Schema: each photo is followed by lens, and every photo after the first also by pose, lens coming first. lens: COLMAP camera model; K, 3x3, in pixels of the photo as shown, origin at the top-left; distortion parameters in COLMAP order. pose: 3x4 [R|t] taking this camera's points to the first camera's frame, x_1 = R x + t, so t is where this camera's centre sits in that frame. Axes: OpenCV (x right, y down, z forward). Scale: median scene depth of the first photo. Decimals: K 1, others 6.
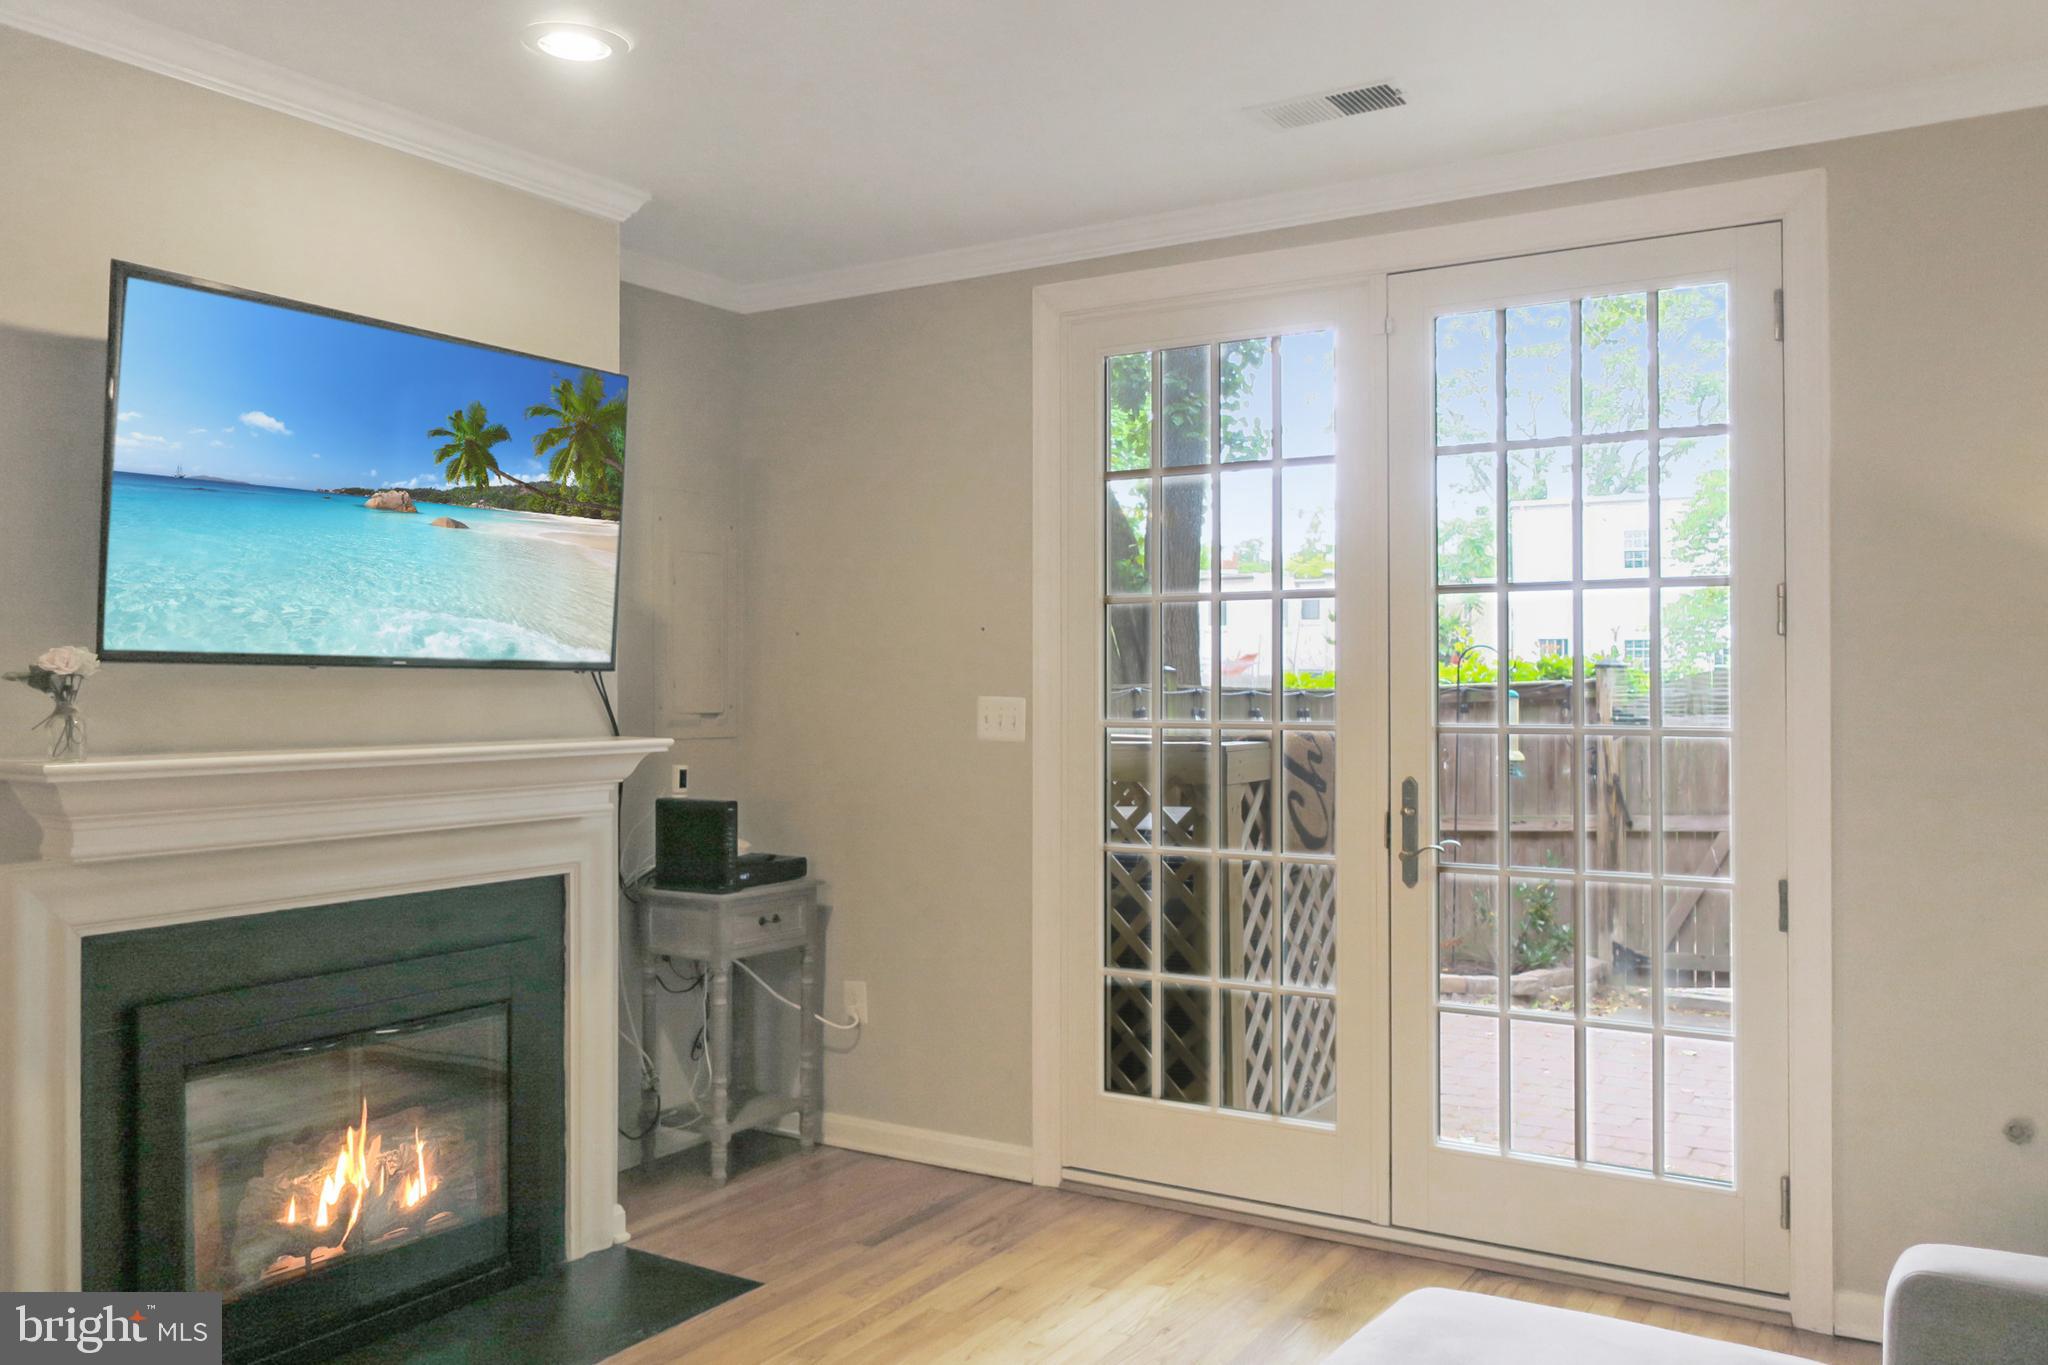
lens RADIAL K [[1643.7, 0, 1024.0], [0, 1643.7, 682.5], [0, 0, 1]] dist [-0.033764, -0.001930]
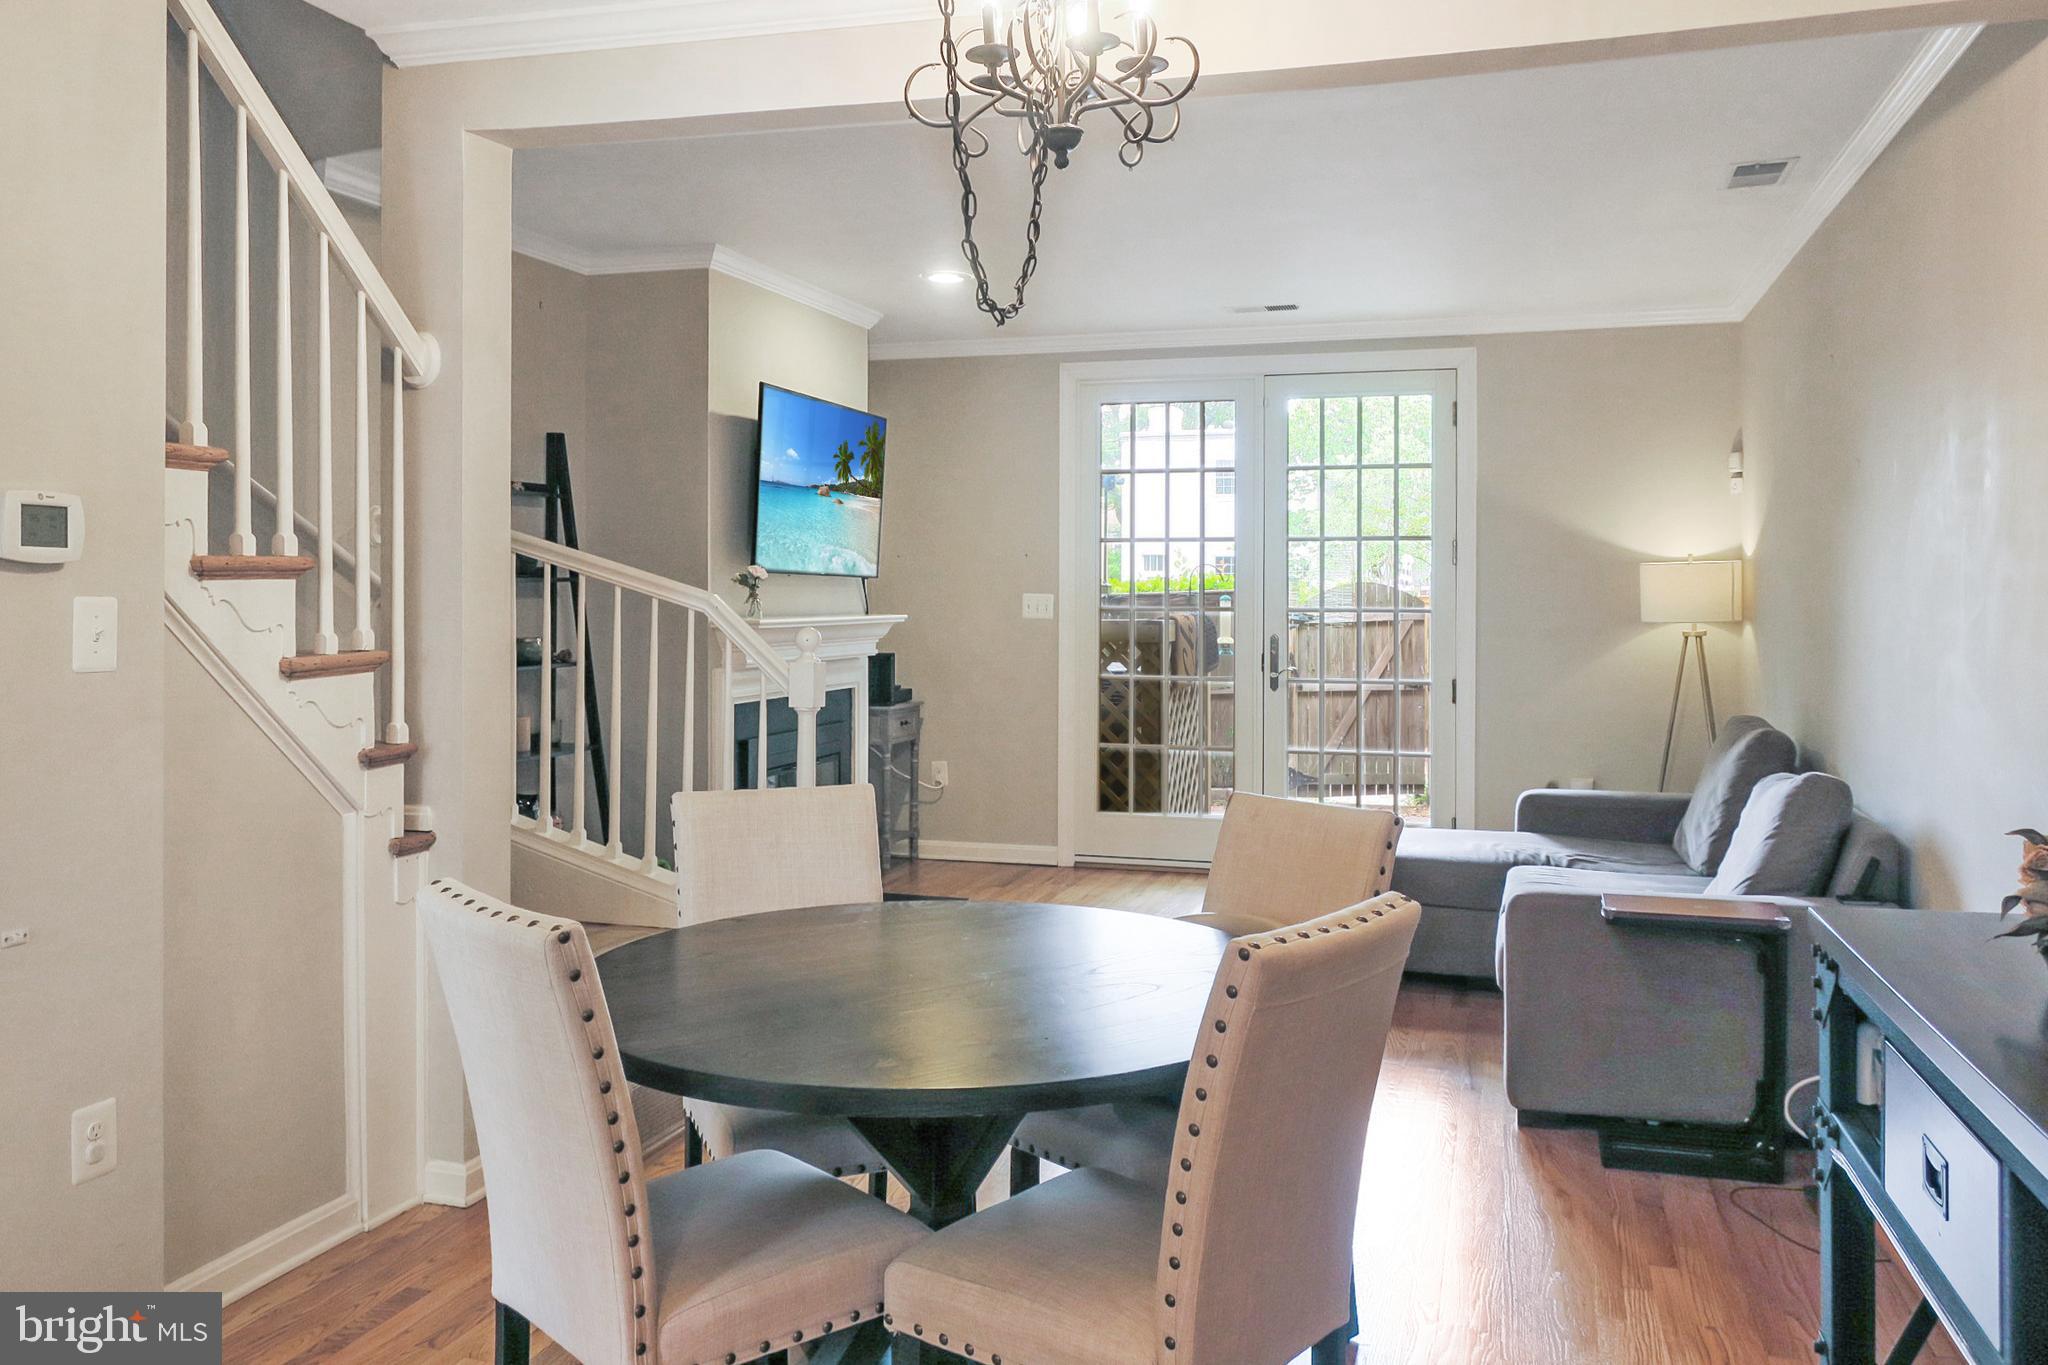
lens RADIAL K [[1616.6, 0, 1026.4], [0, 1616.6, 606.7], [0, 0, 1]] dist [-0.009858, -0.000740]
pose [[0.969026, -0.000172, 0.246958, -0.494631], [-0.001541, 0.999976, 0.006740, 0.011105], [-0.246954, -0.006912, 0.969003, -0.749526]]
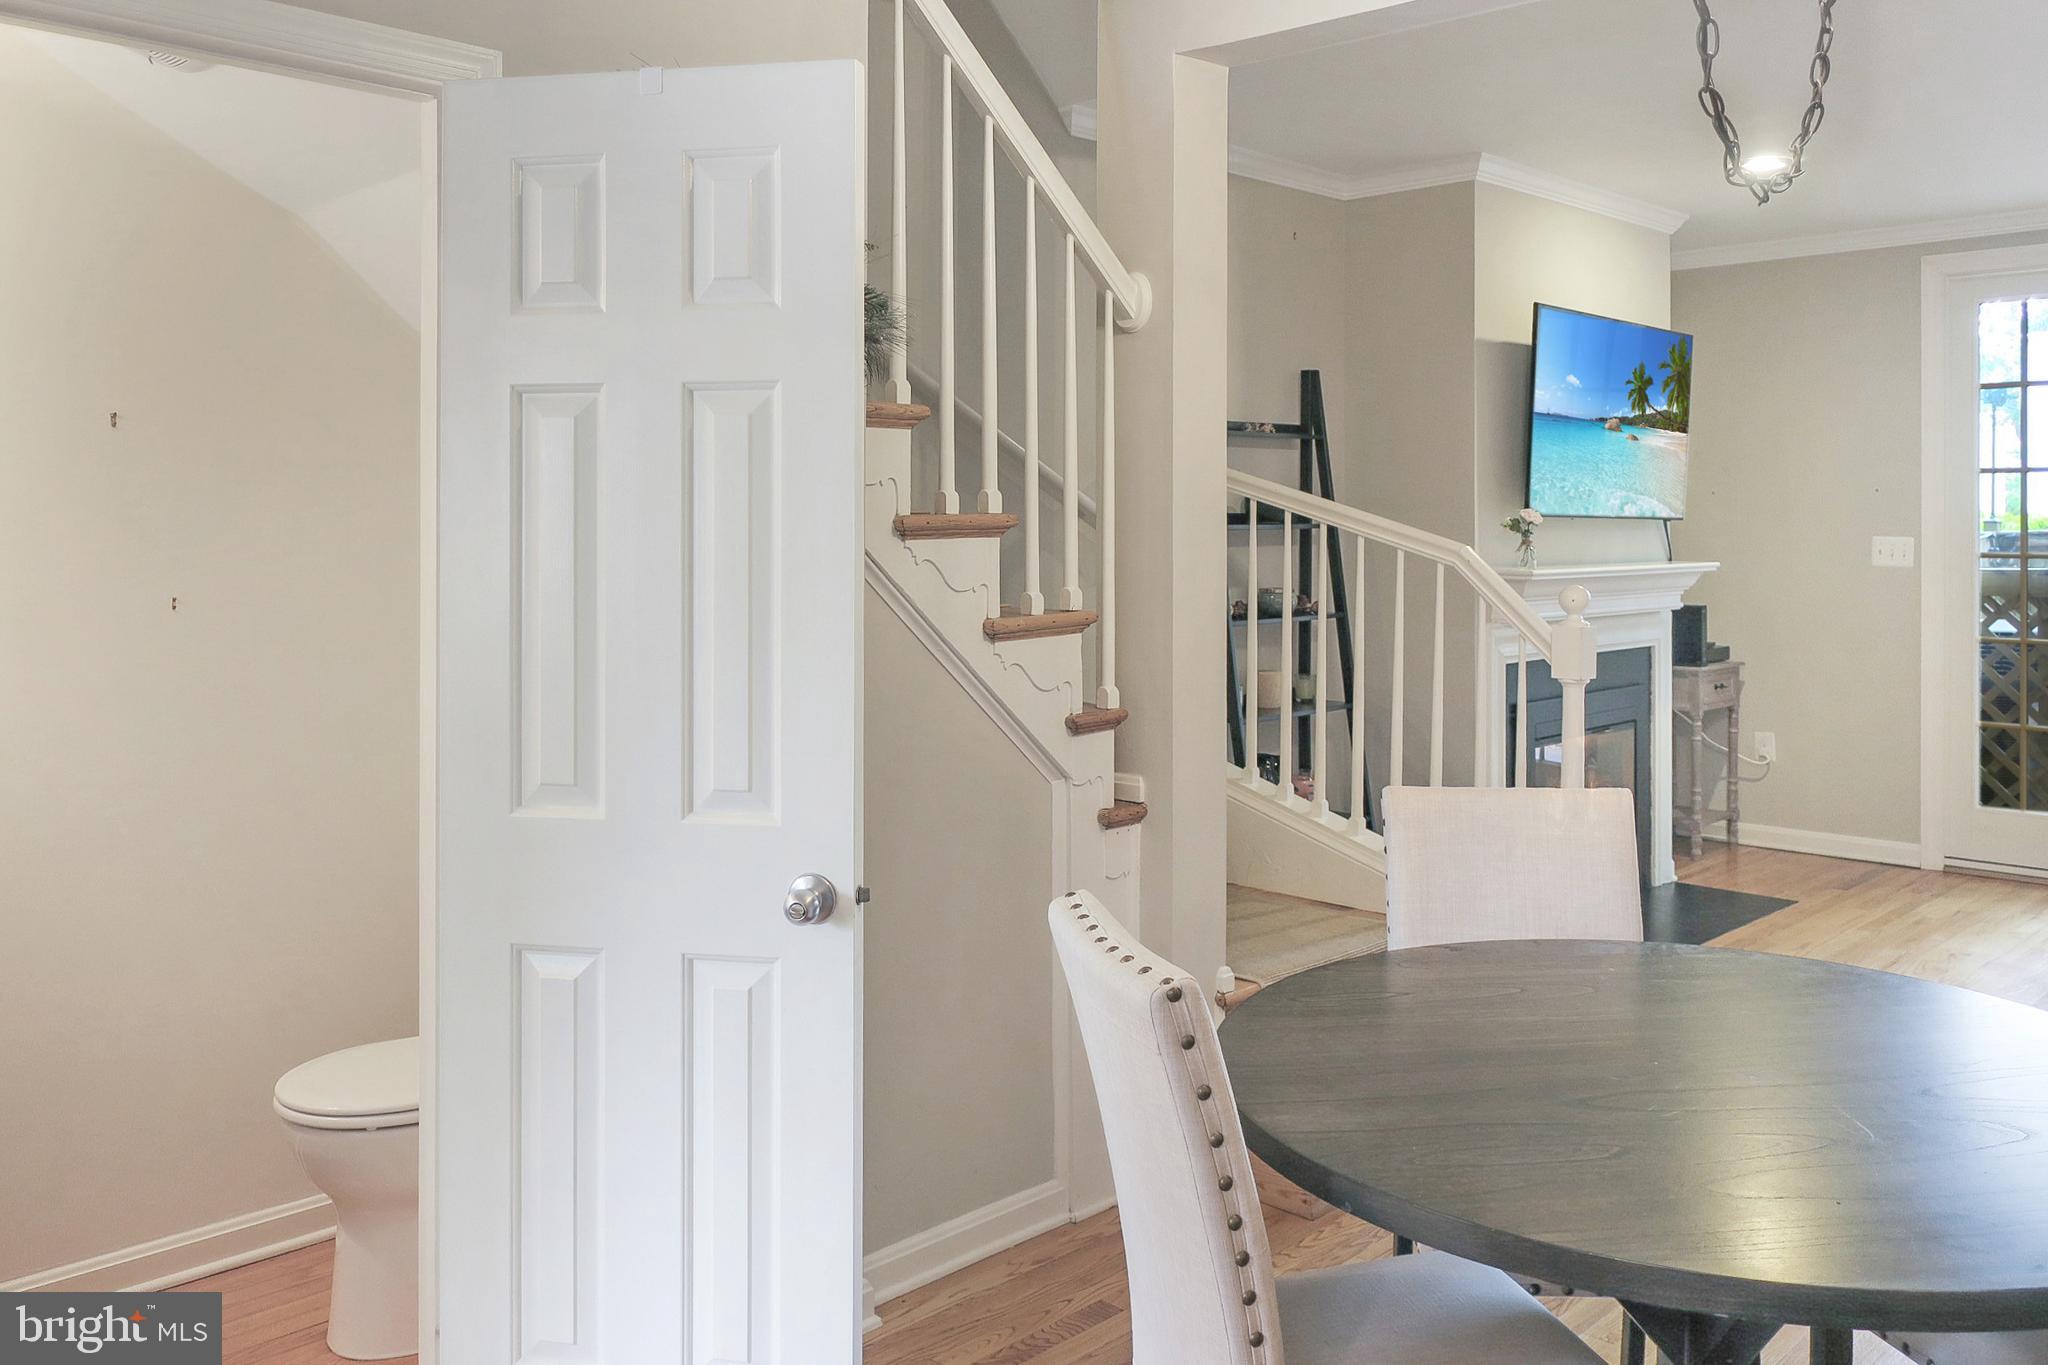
lens RADIAL K [[1643.5, 0, 1043.8], [0, 1643.5, 526.9], [0, 0, 1]] dist [-0.007751, 0.004068]
pose [[0.973545, -0.001010, -0.228491, -0.451671], [0.000782, 0.999999, -0.001089, 0.000352], [0.228492, 0.000882, 0.973545, -0.653491]]
